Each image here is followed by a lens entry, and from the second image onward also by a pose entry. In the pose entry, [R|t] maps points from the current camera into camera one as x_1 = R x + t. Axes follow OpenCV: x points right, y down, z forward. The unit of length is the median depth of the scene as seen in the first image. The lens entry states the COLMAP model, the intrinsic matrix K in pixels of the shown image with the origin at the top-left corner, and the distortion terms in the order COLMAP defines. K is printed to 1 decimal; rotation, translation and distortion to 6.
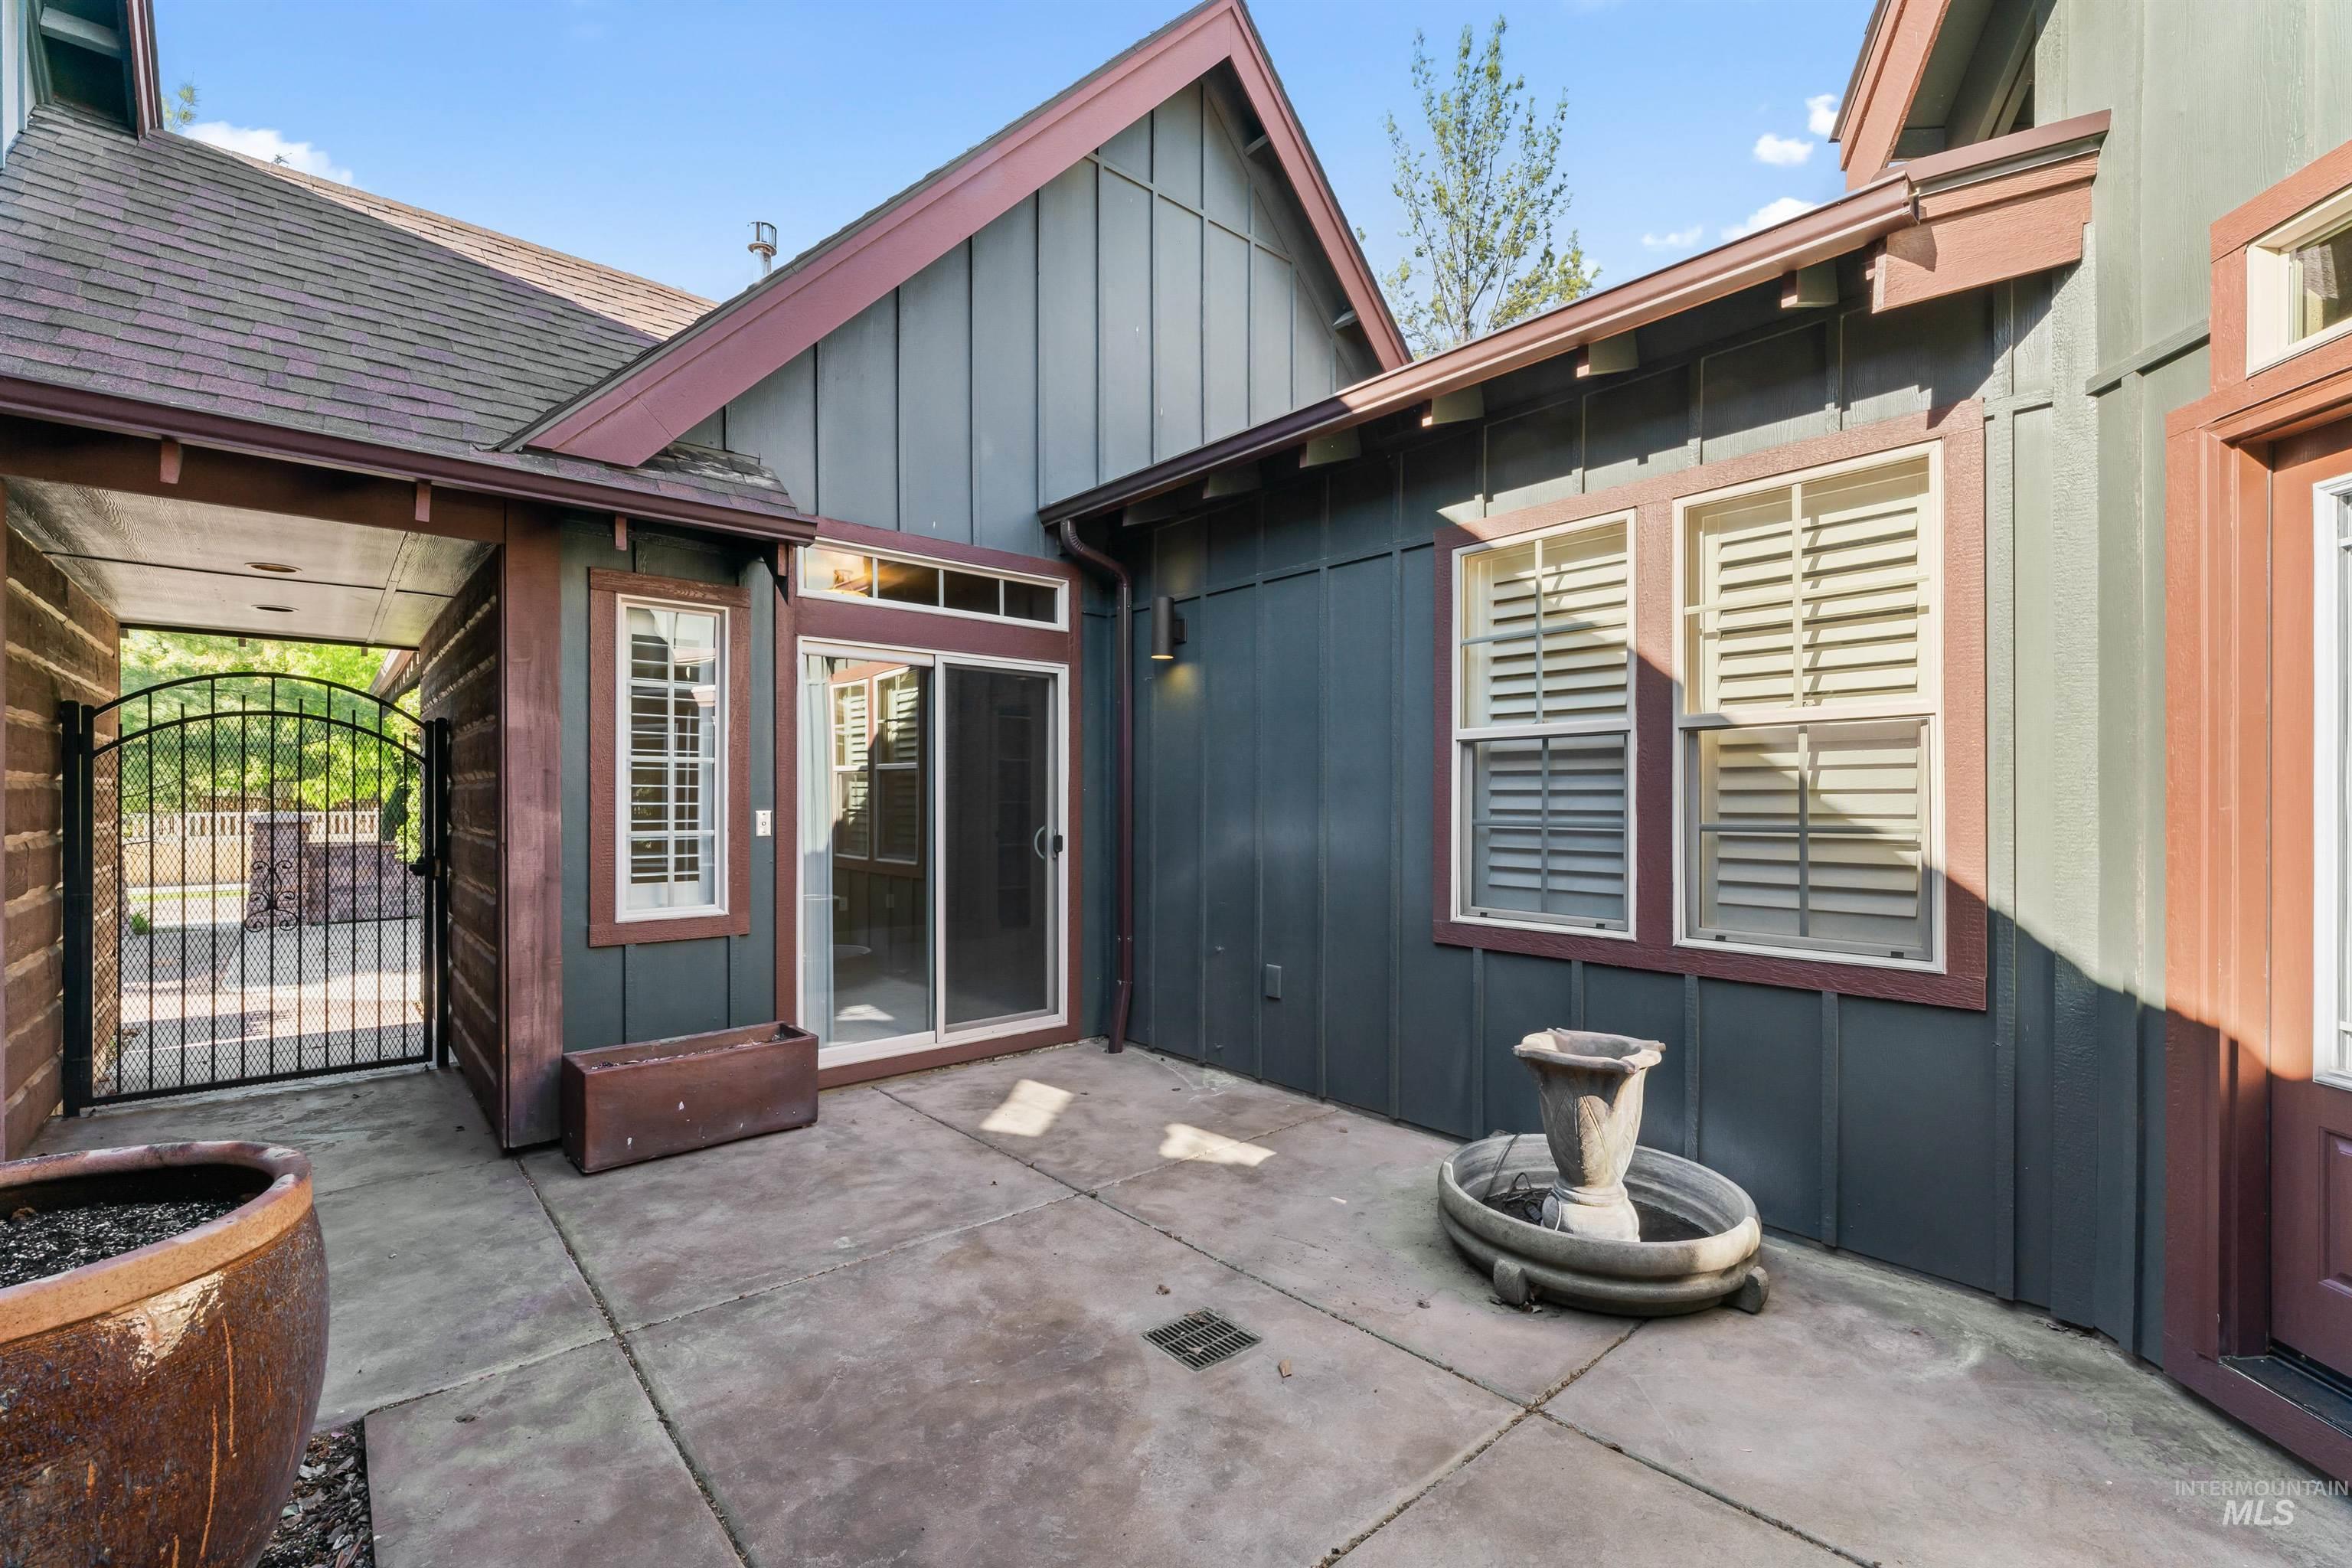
lens RADIAL K [[997.7, 0, 1173.8], [0, 997.7, 798.3], [0, 0, 1]] dist [-0.006870, 0.001311]
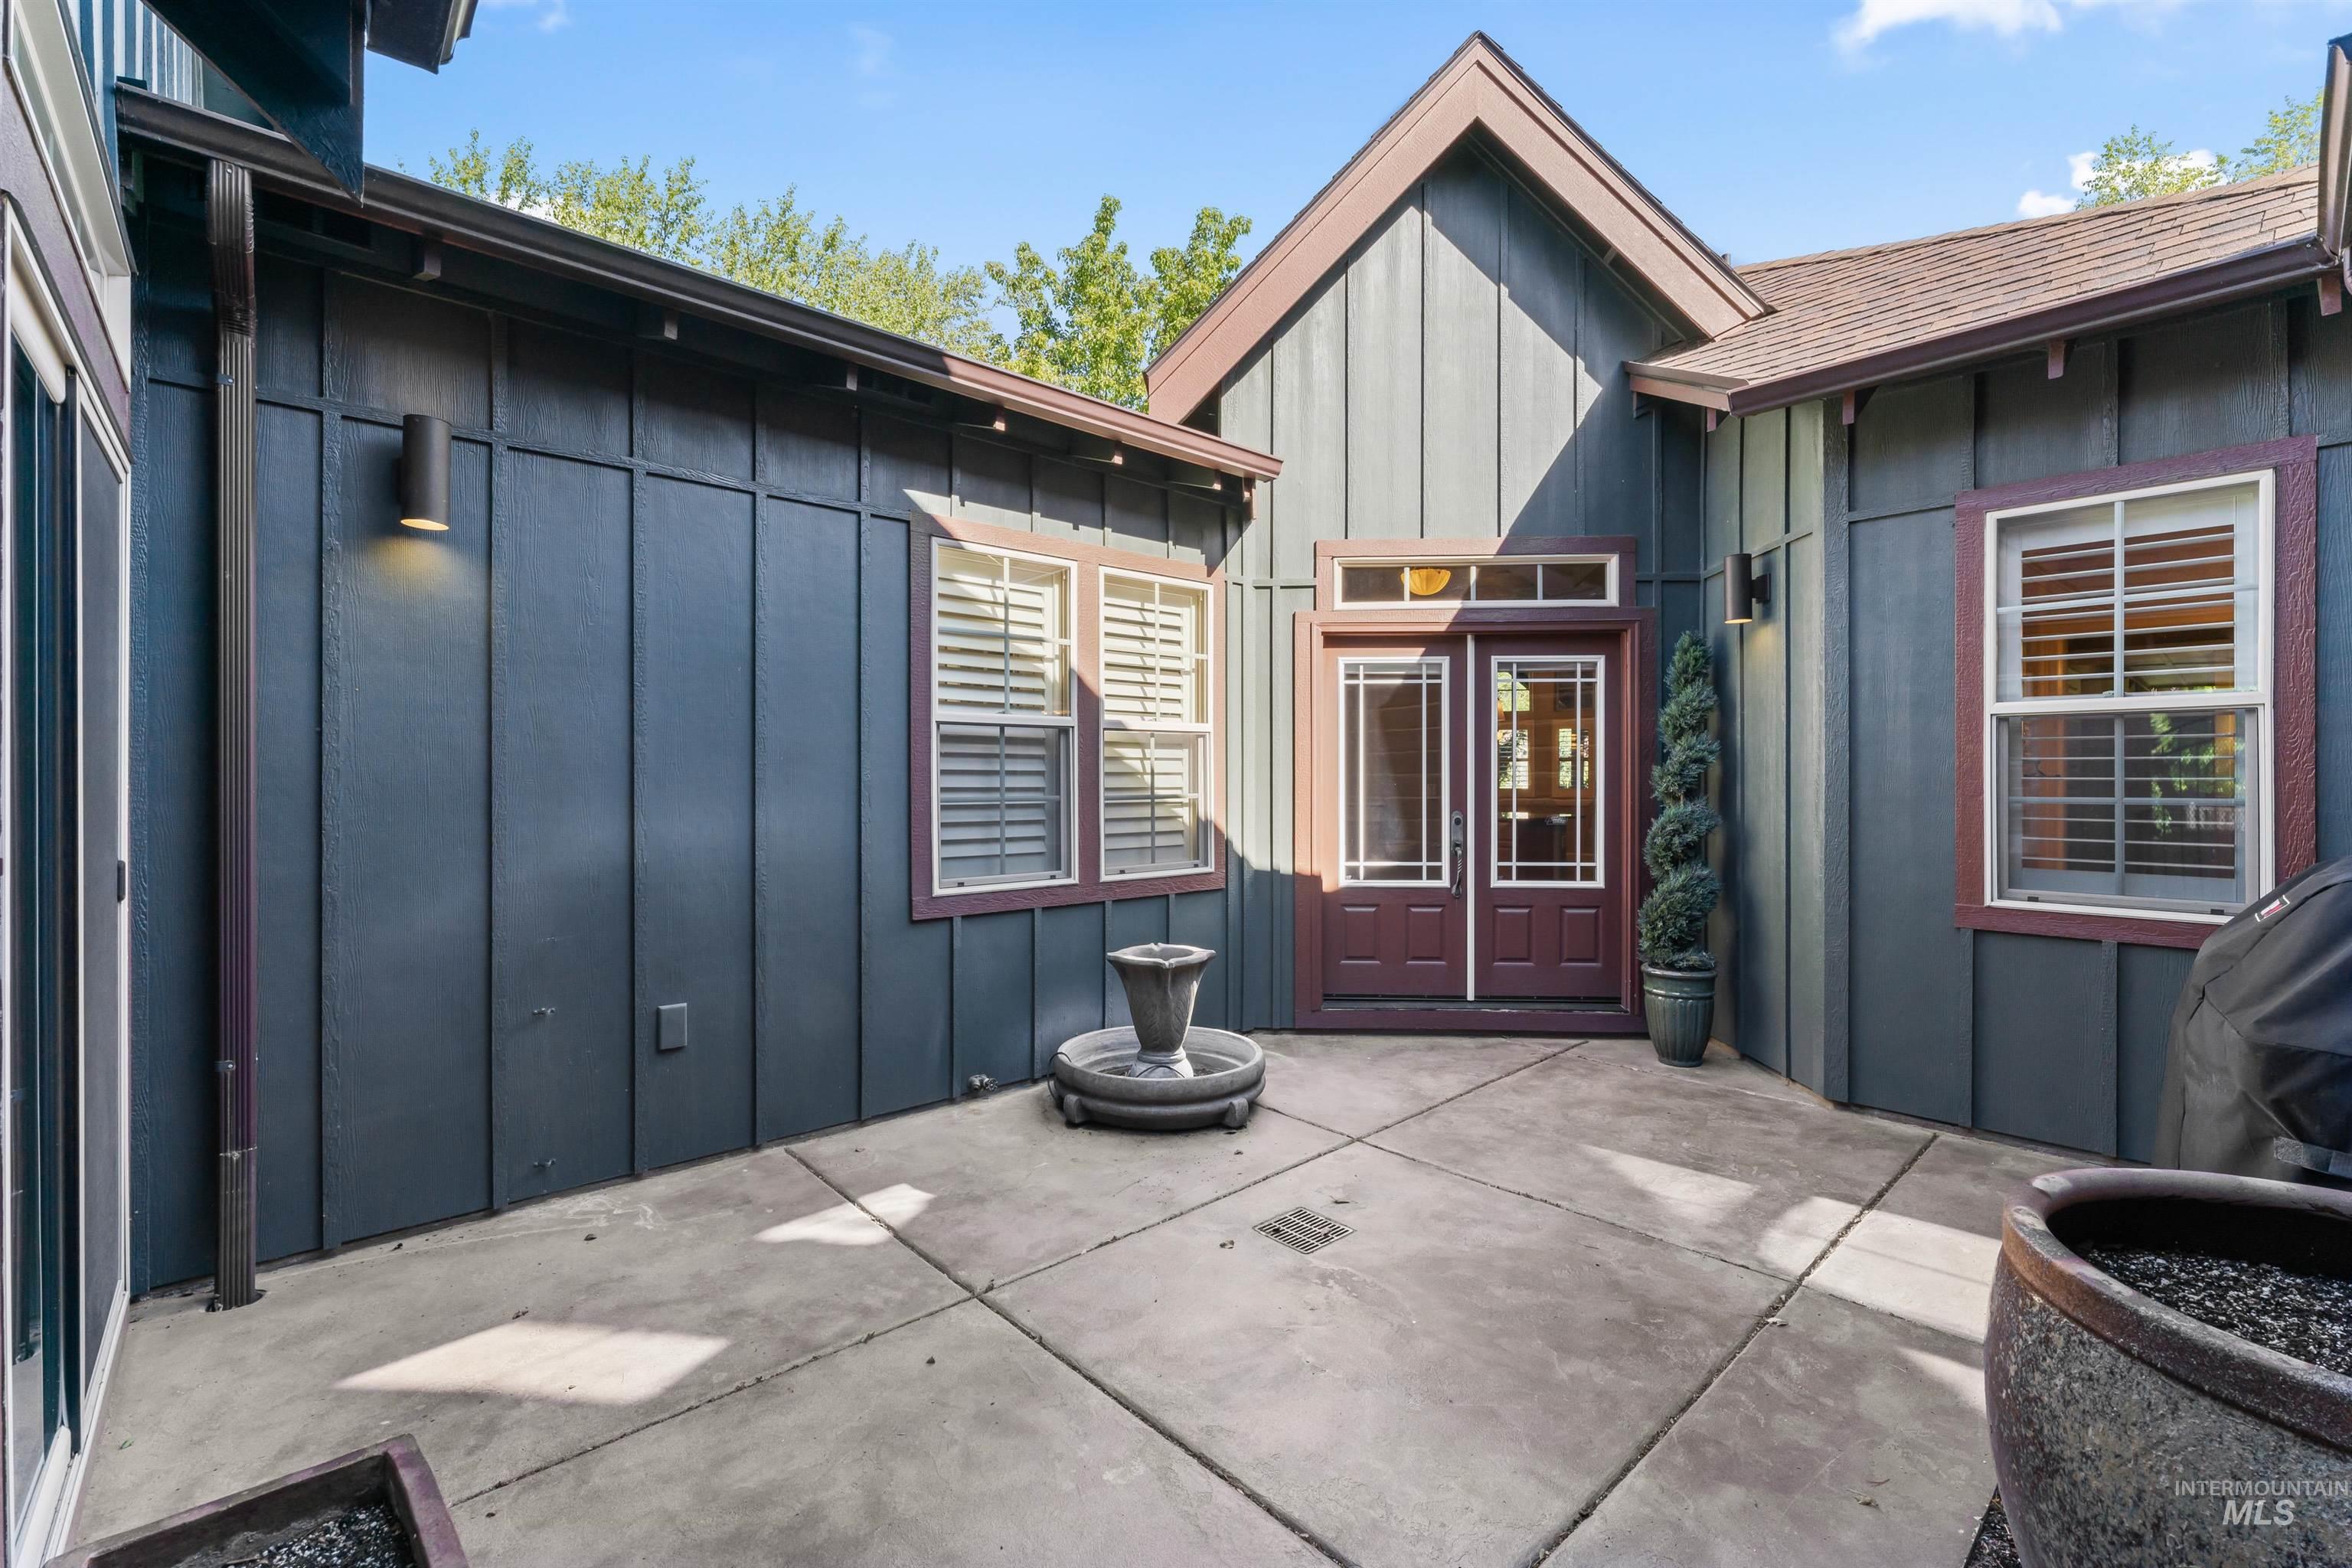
lens RADIAL K [[997.7, 0, 1174.2], [0, 997.7, 777.3], [0, 0, 1]] dist [-0.006870, 0.001311]
pose [[-0.014394, -0.000997, 0.999896, -0.808287], [-0.001861, 0.999998, 0.000970, -0.001855], [-0.999895, -0.001847, -0.014396, 0.813381]]
